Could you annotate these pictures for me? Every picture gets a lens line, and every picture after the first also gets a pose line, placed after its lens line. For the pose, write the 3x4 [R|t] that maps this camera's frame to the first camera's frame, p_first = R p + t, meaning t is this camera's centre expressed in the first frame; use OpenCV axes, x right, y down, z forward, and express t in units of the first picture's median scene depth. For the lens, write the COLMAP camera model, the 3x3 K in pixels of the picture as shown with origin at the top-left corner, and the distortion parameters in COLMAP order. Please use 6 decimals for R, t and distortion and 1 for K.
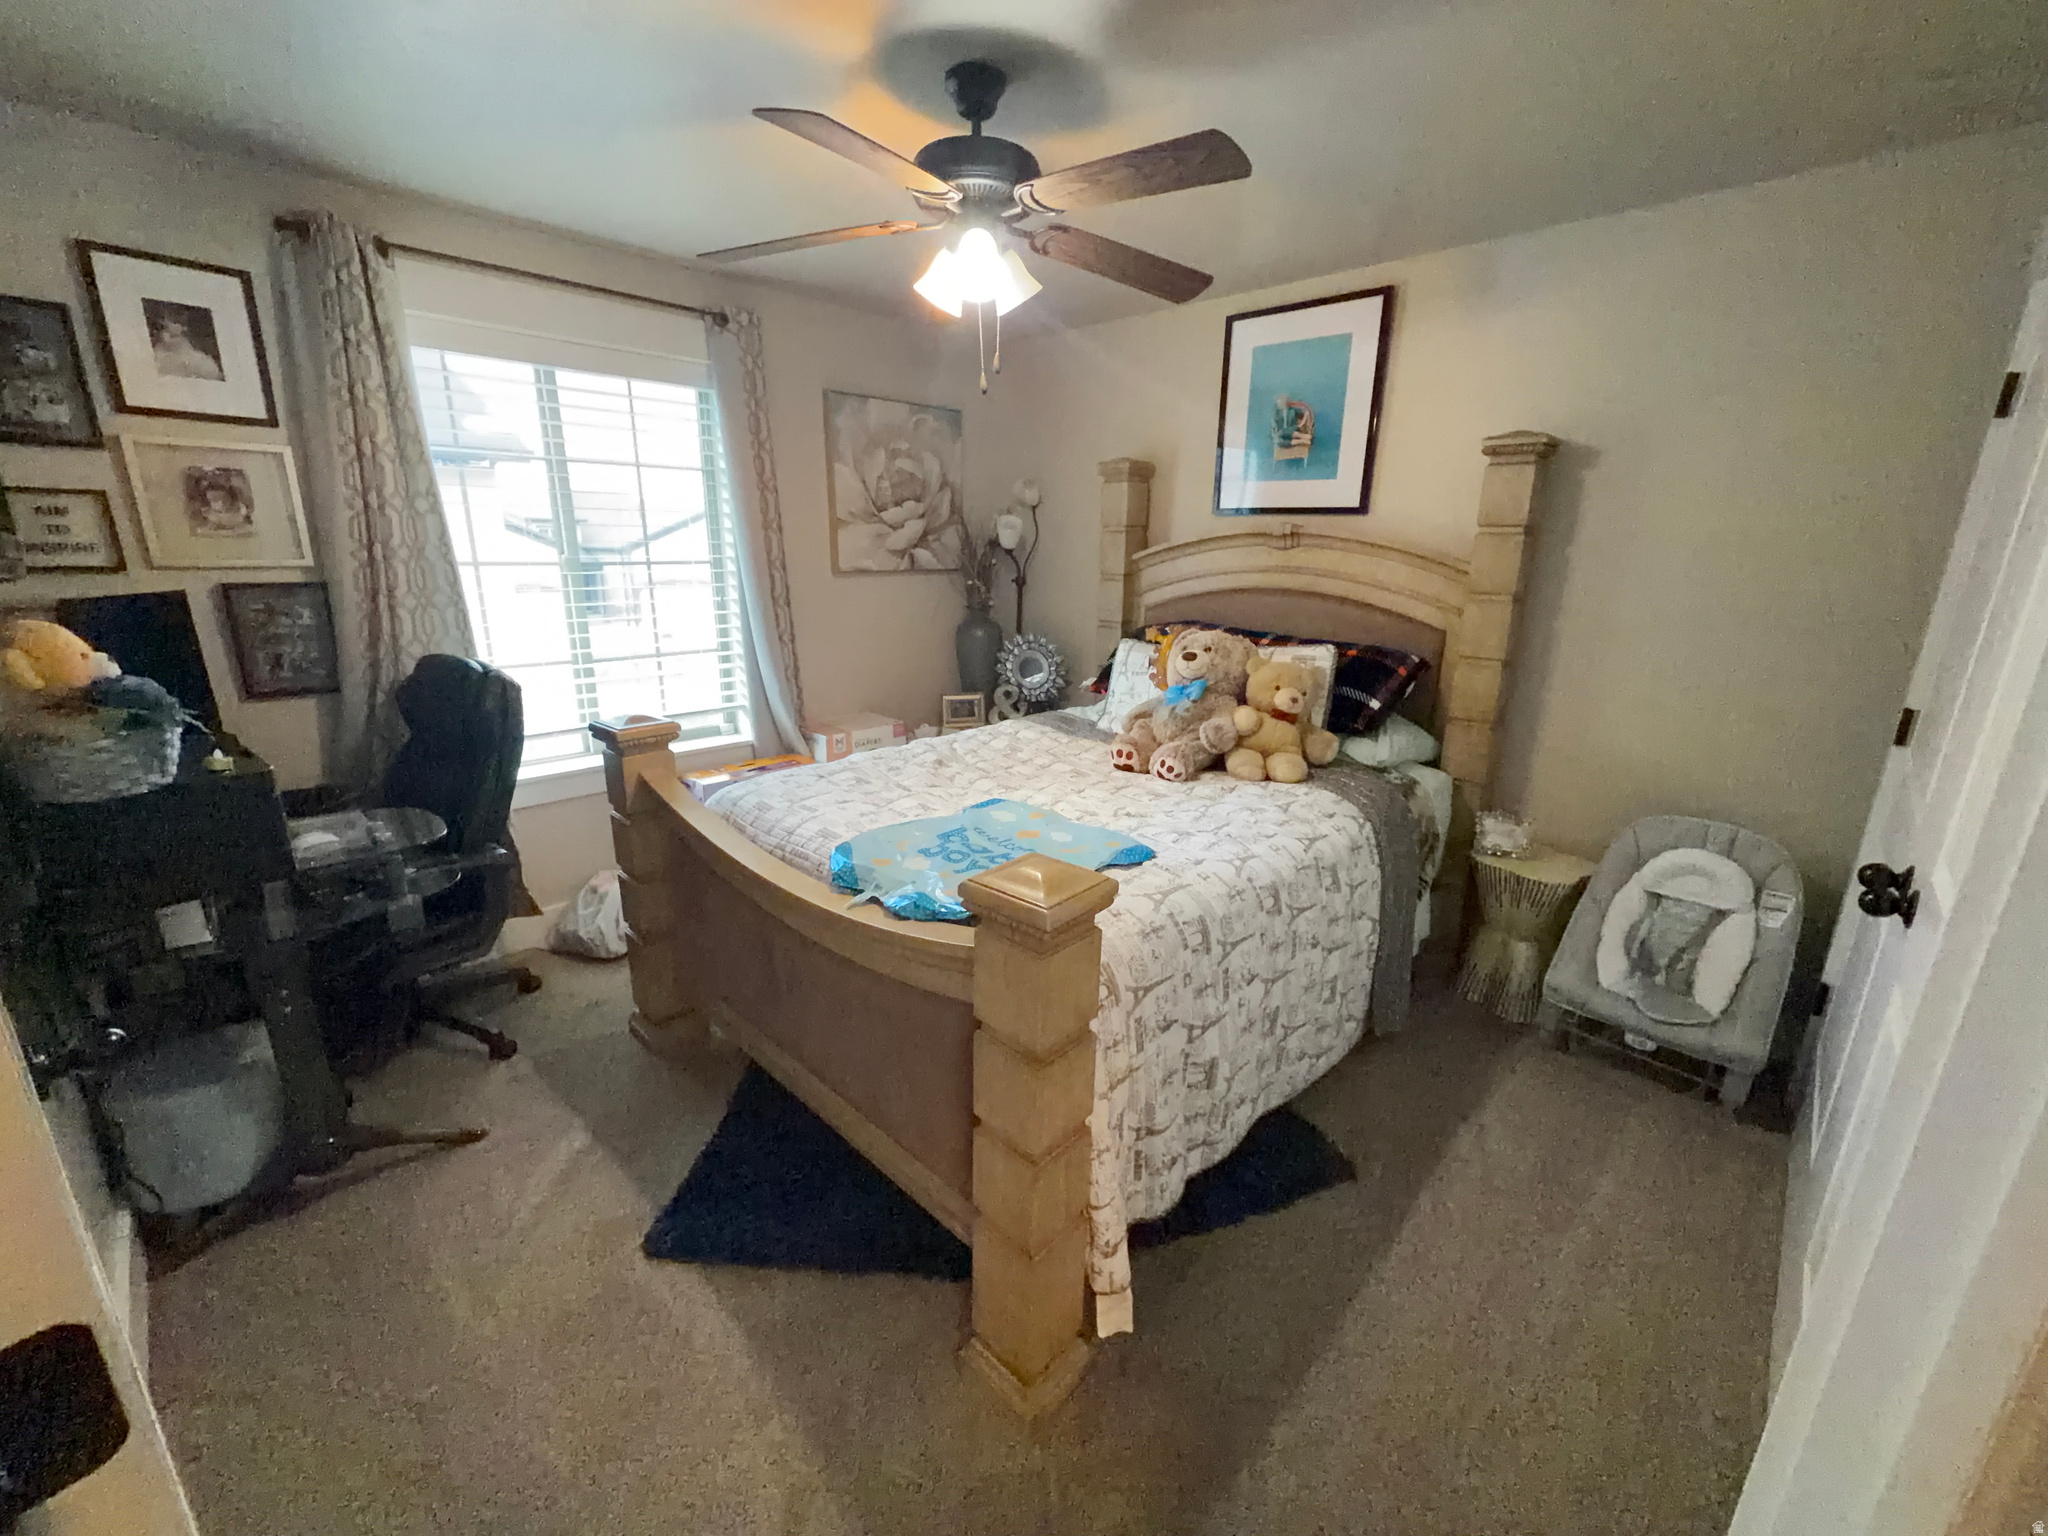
lens RADIAL K [[813.9, 0, 1022.1], [0, 813.9, 769.8], [0, 0, 1]] dist [0.000069, 0.000060]
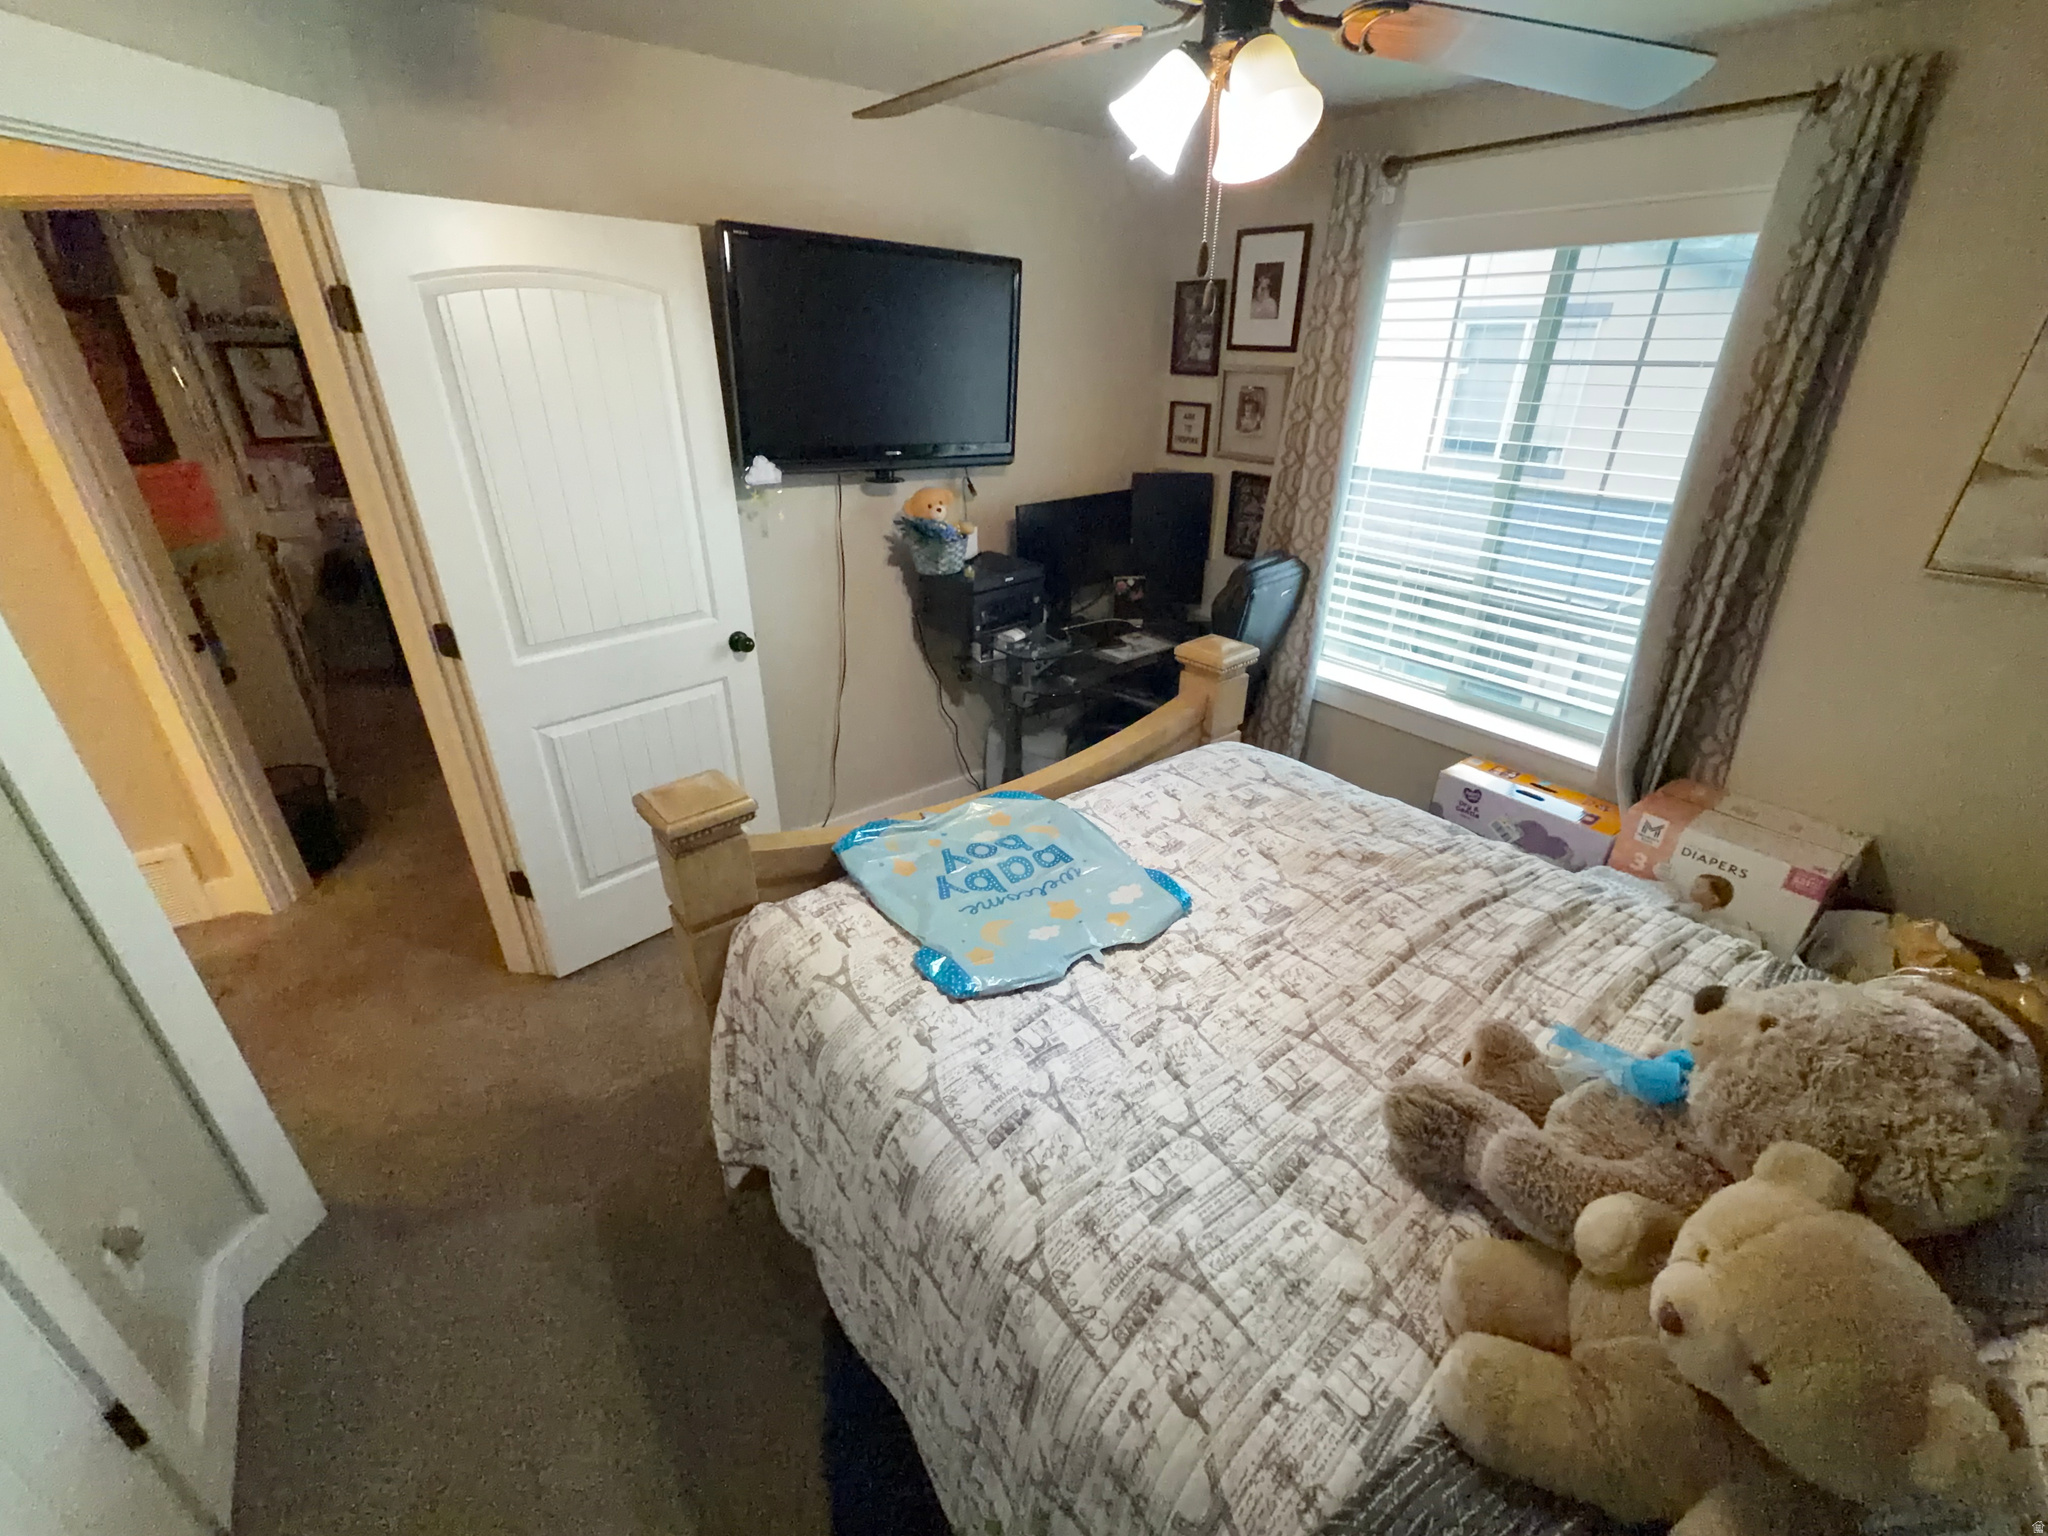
lens RADIAL K [[813.9, 0, 1022.1], [0, 813.9, 769.8], [0, 0, 1]] dist [0.000069, 0.000060]
pose [[-0.121932, 0.439271, -0.890041, 0.582183], [-0.288829, 0.842221, 0.455238, -0.340964], [0.949584, 0.312578, 0.024181, 0.800395]]
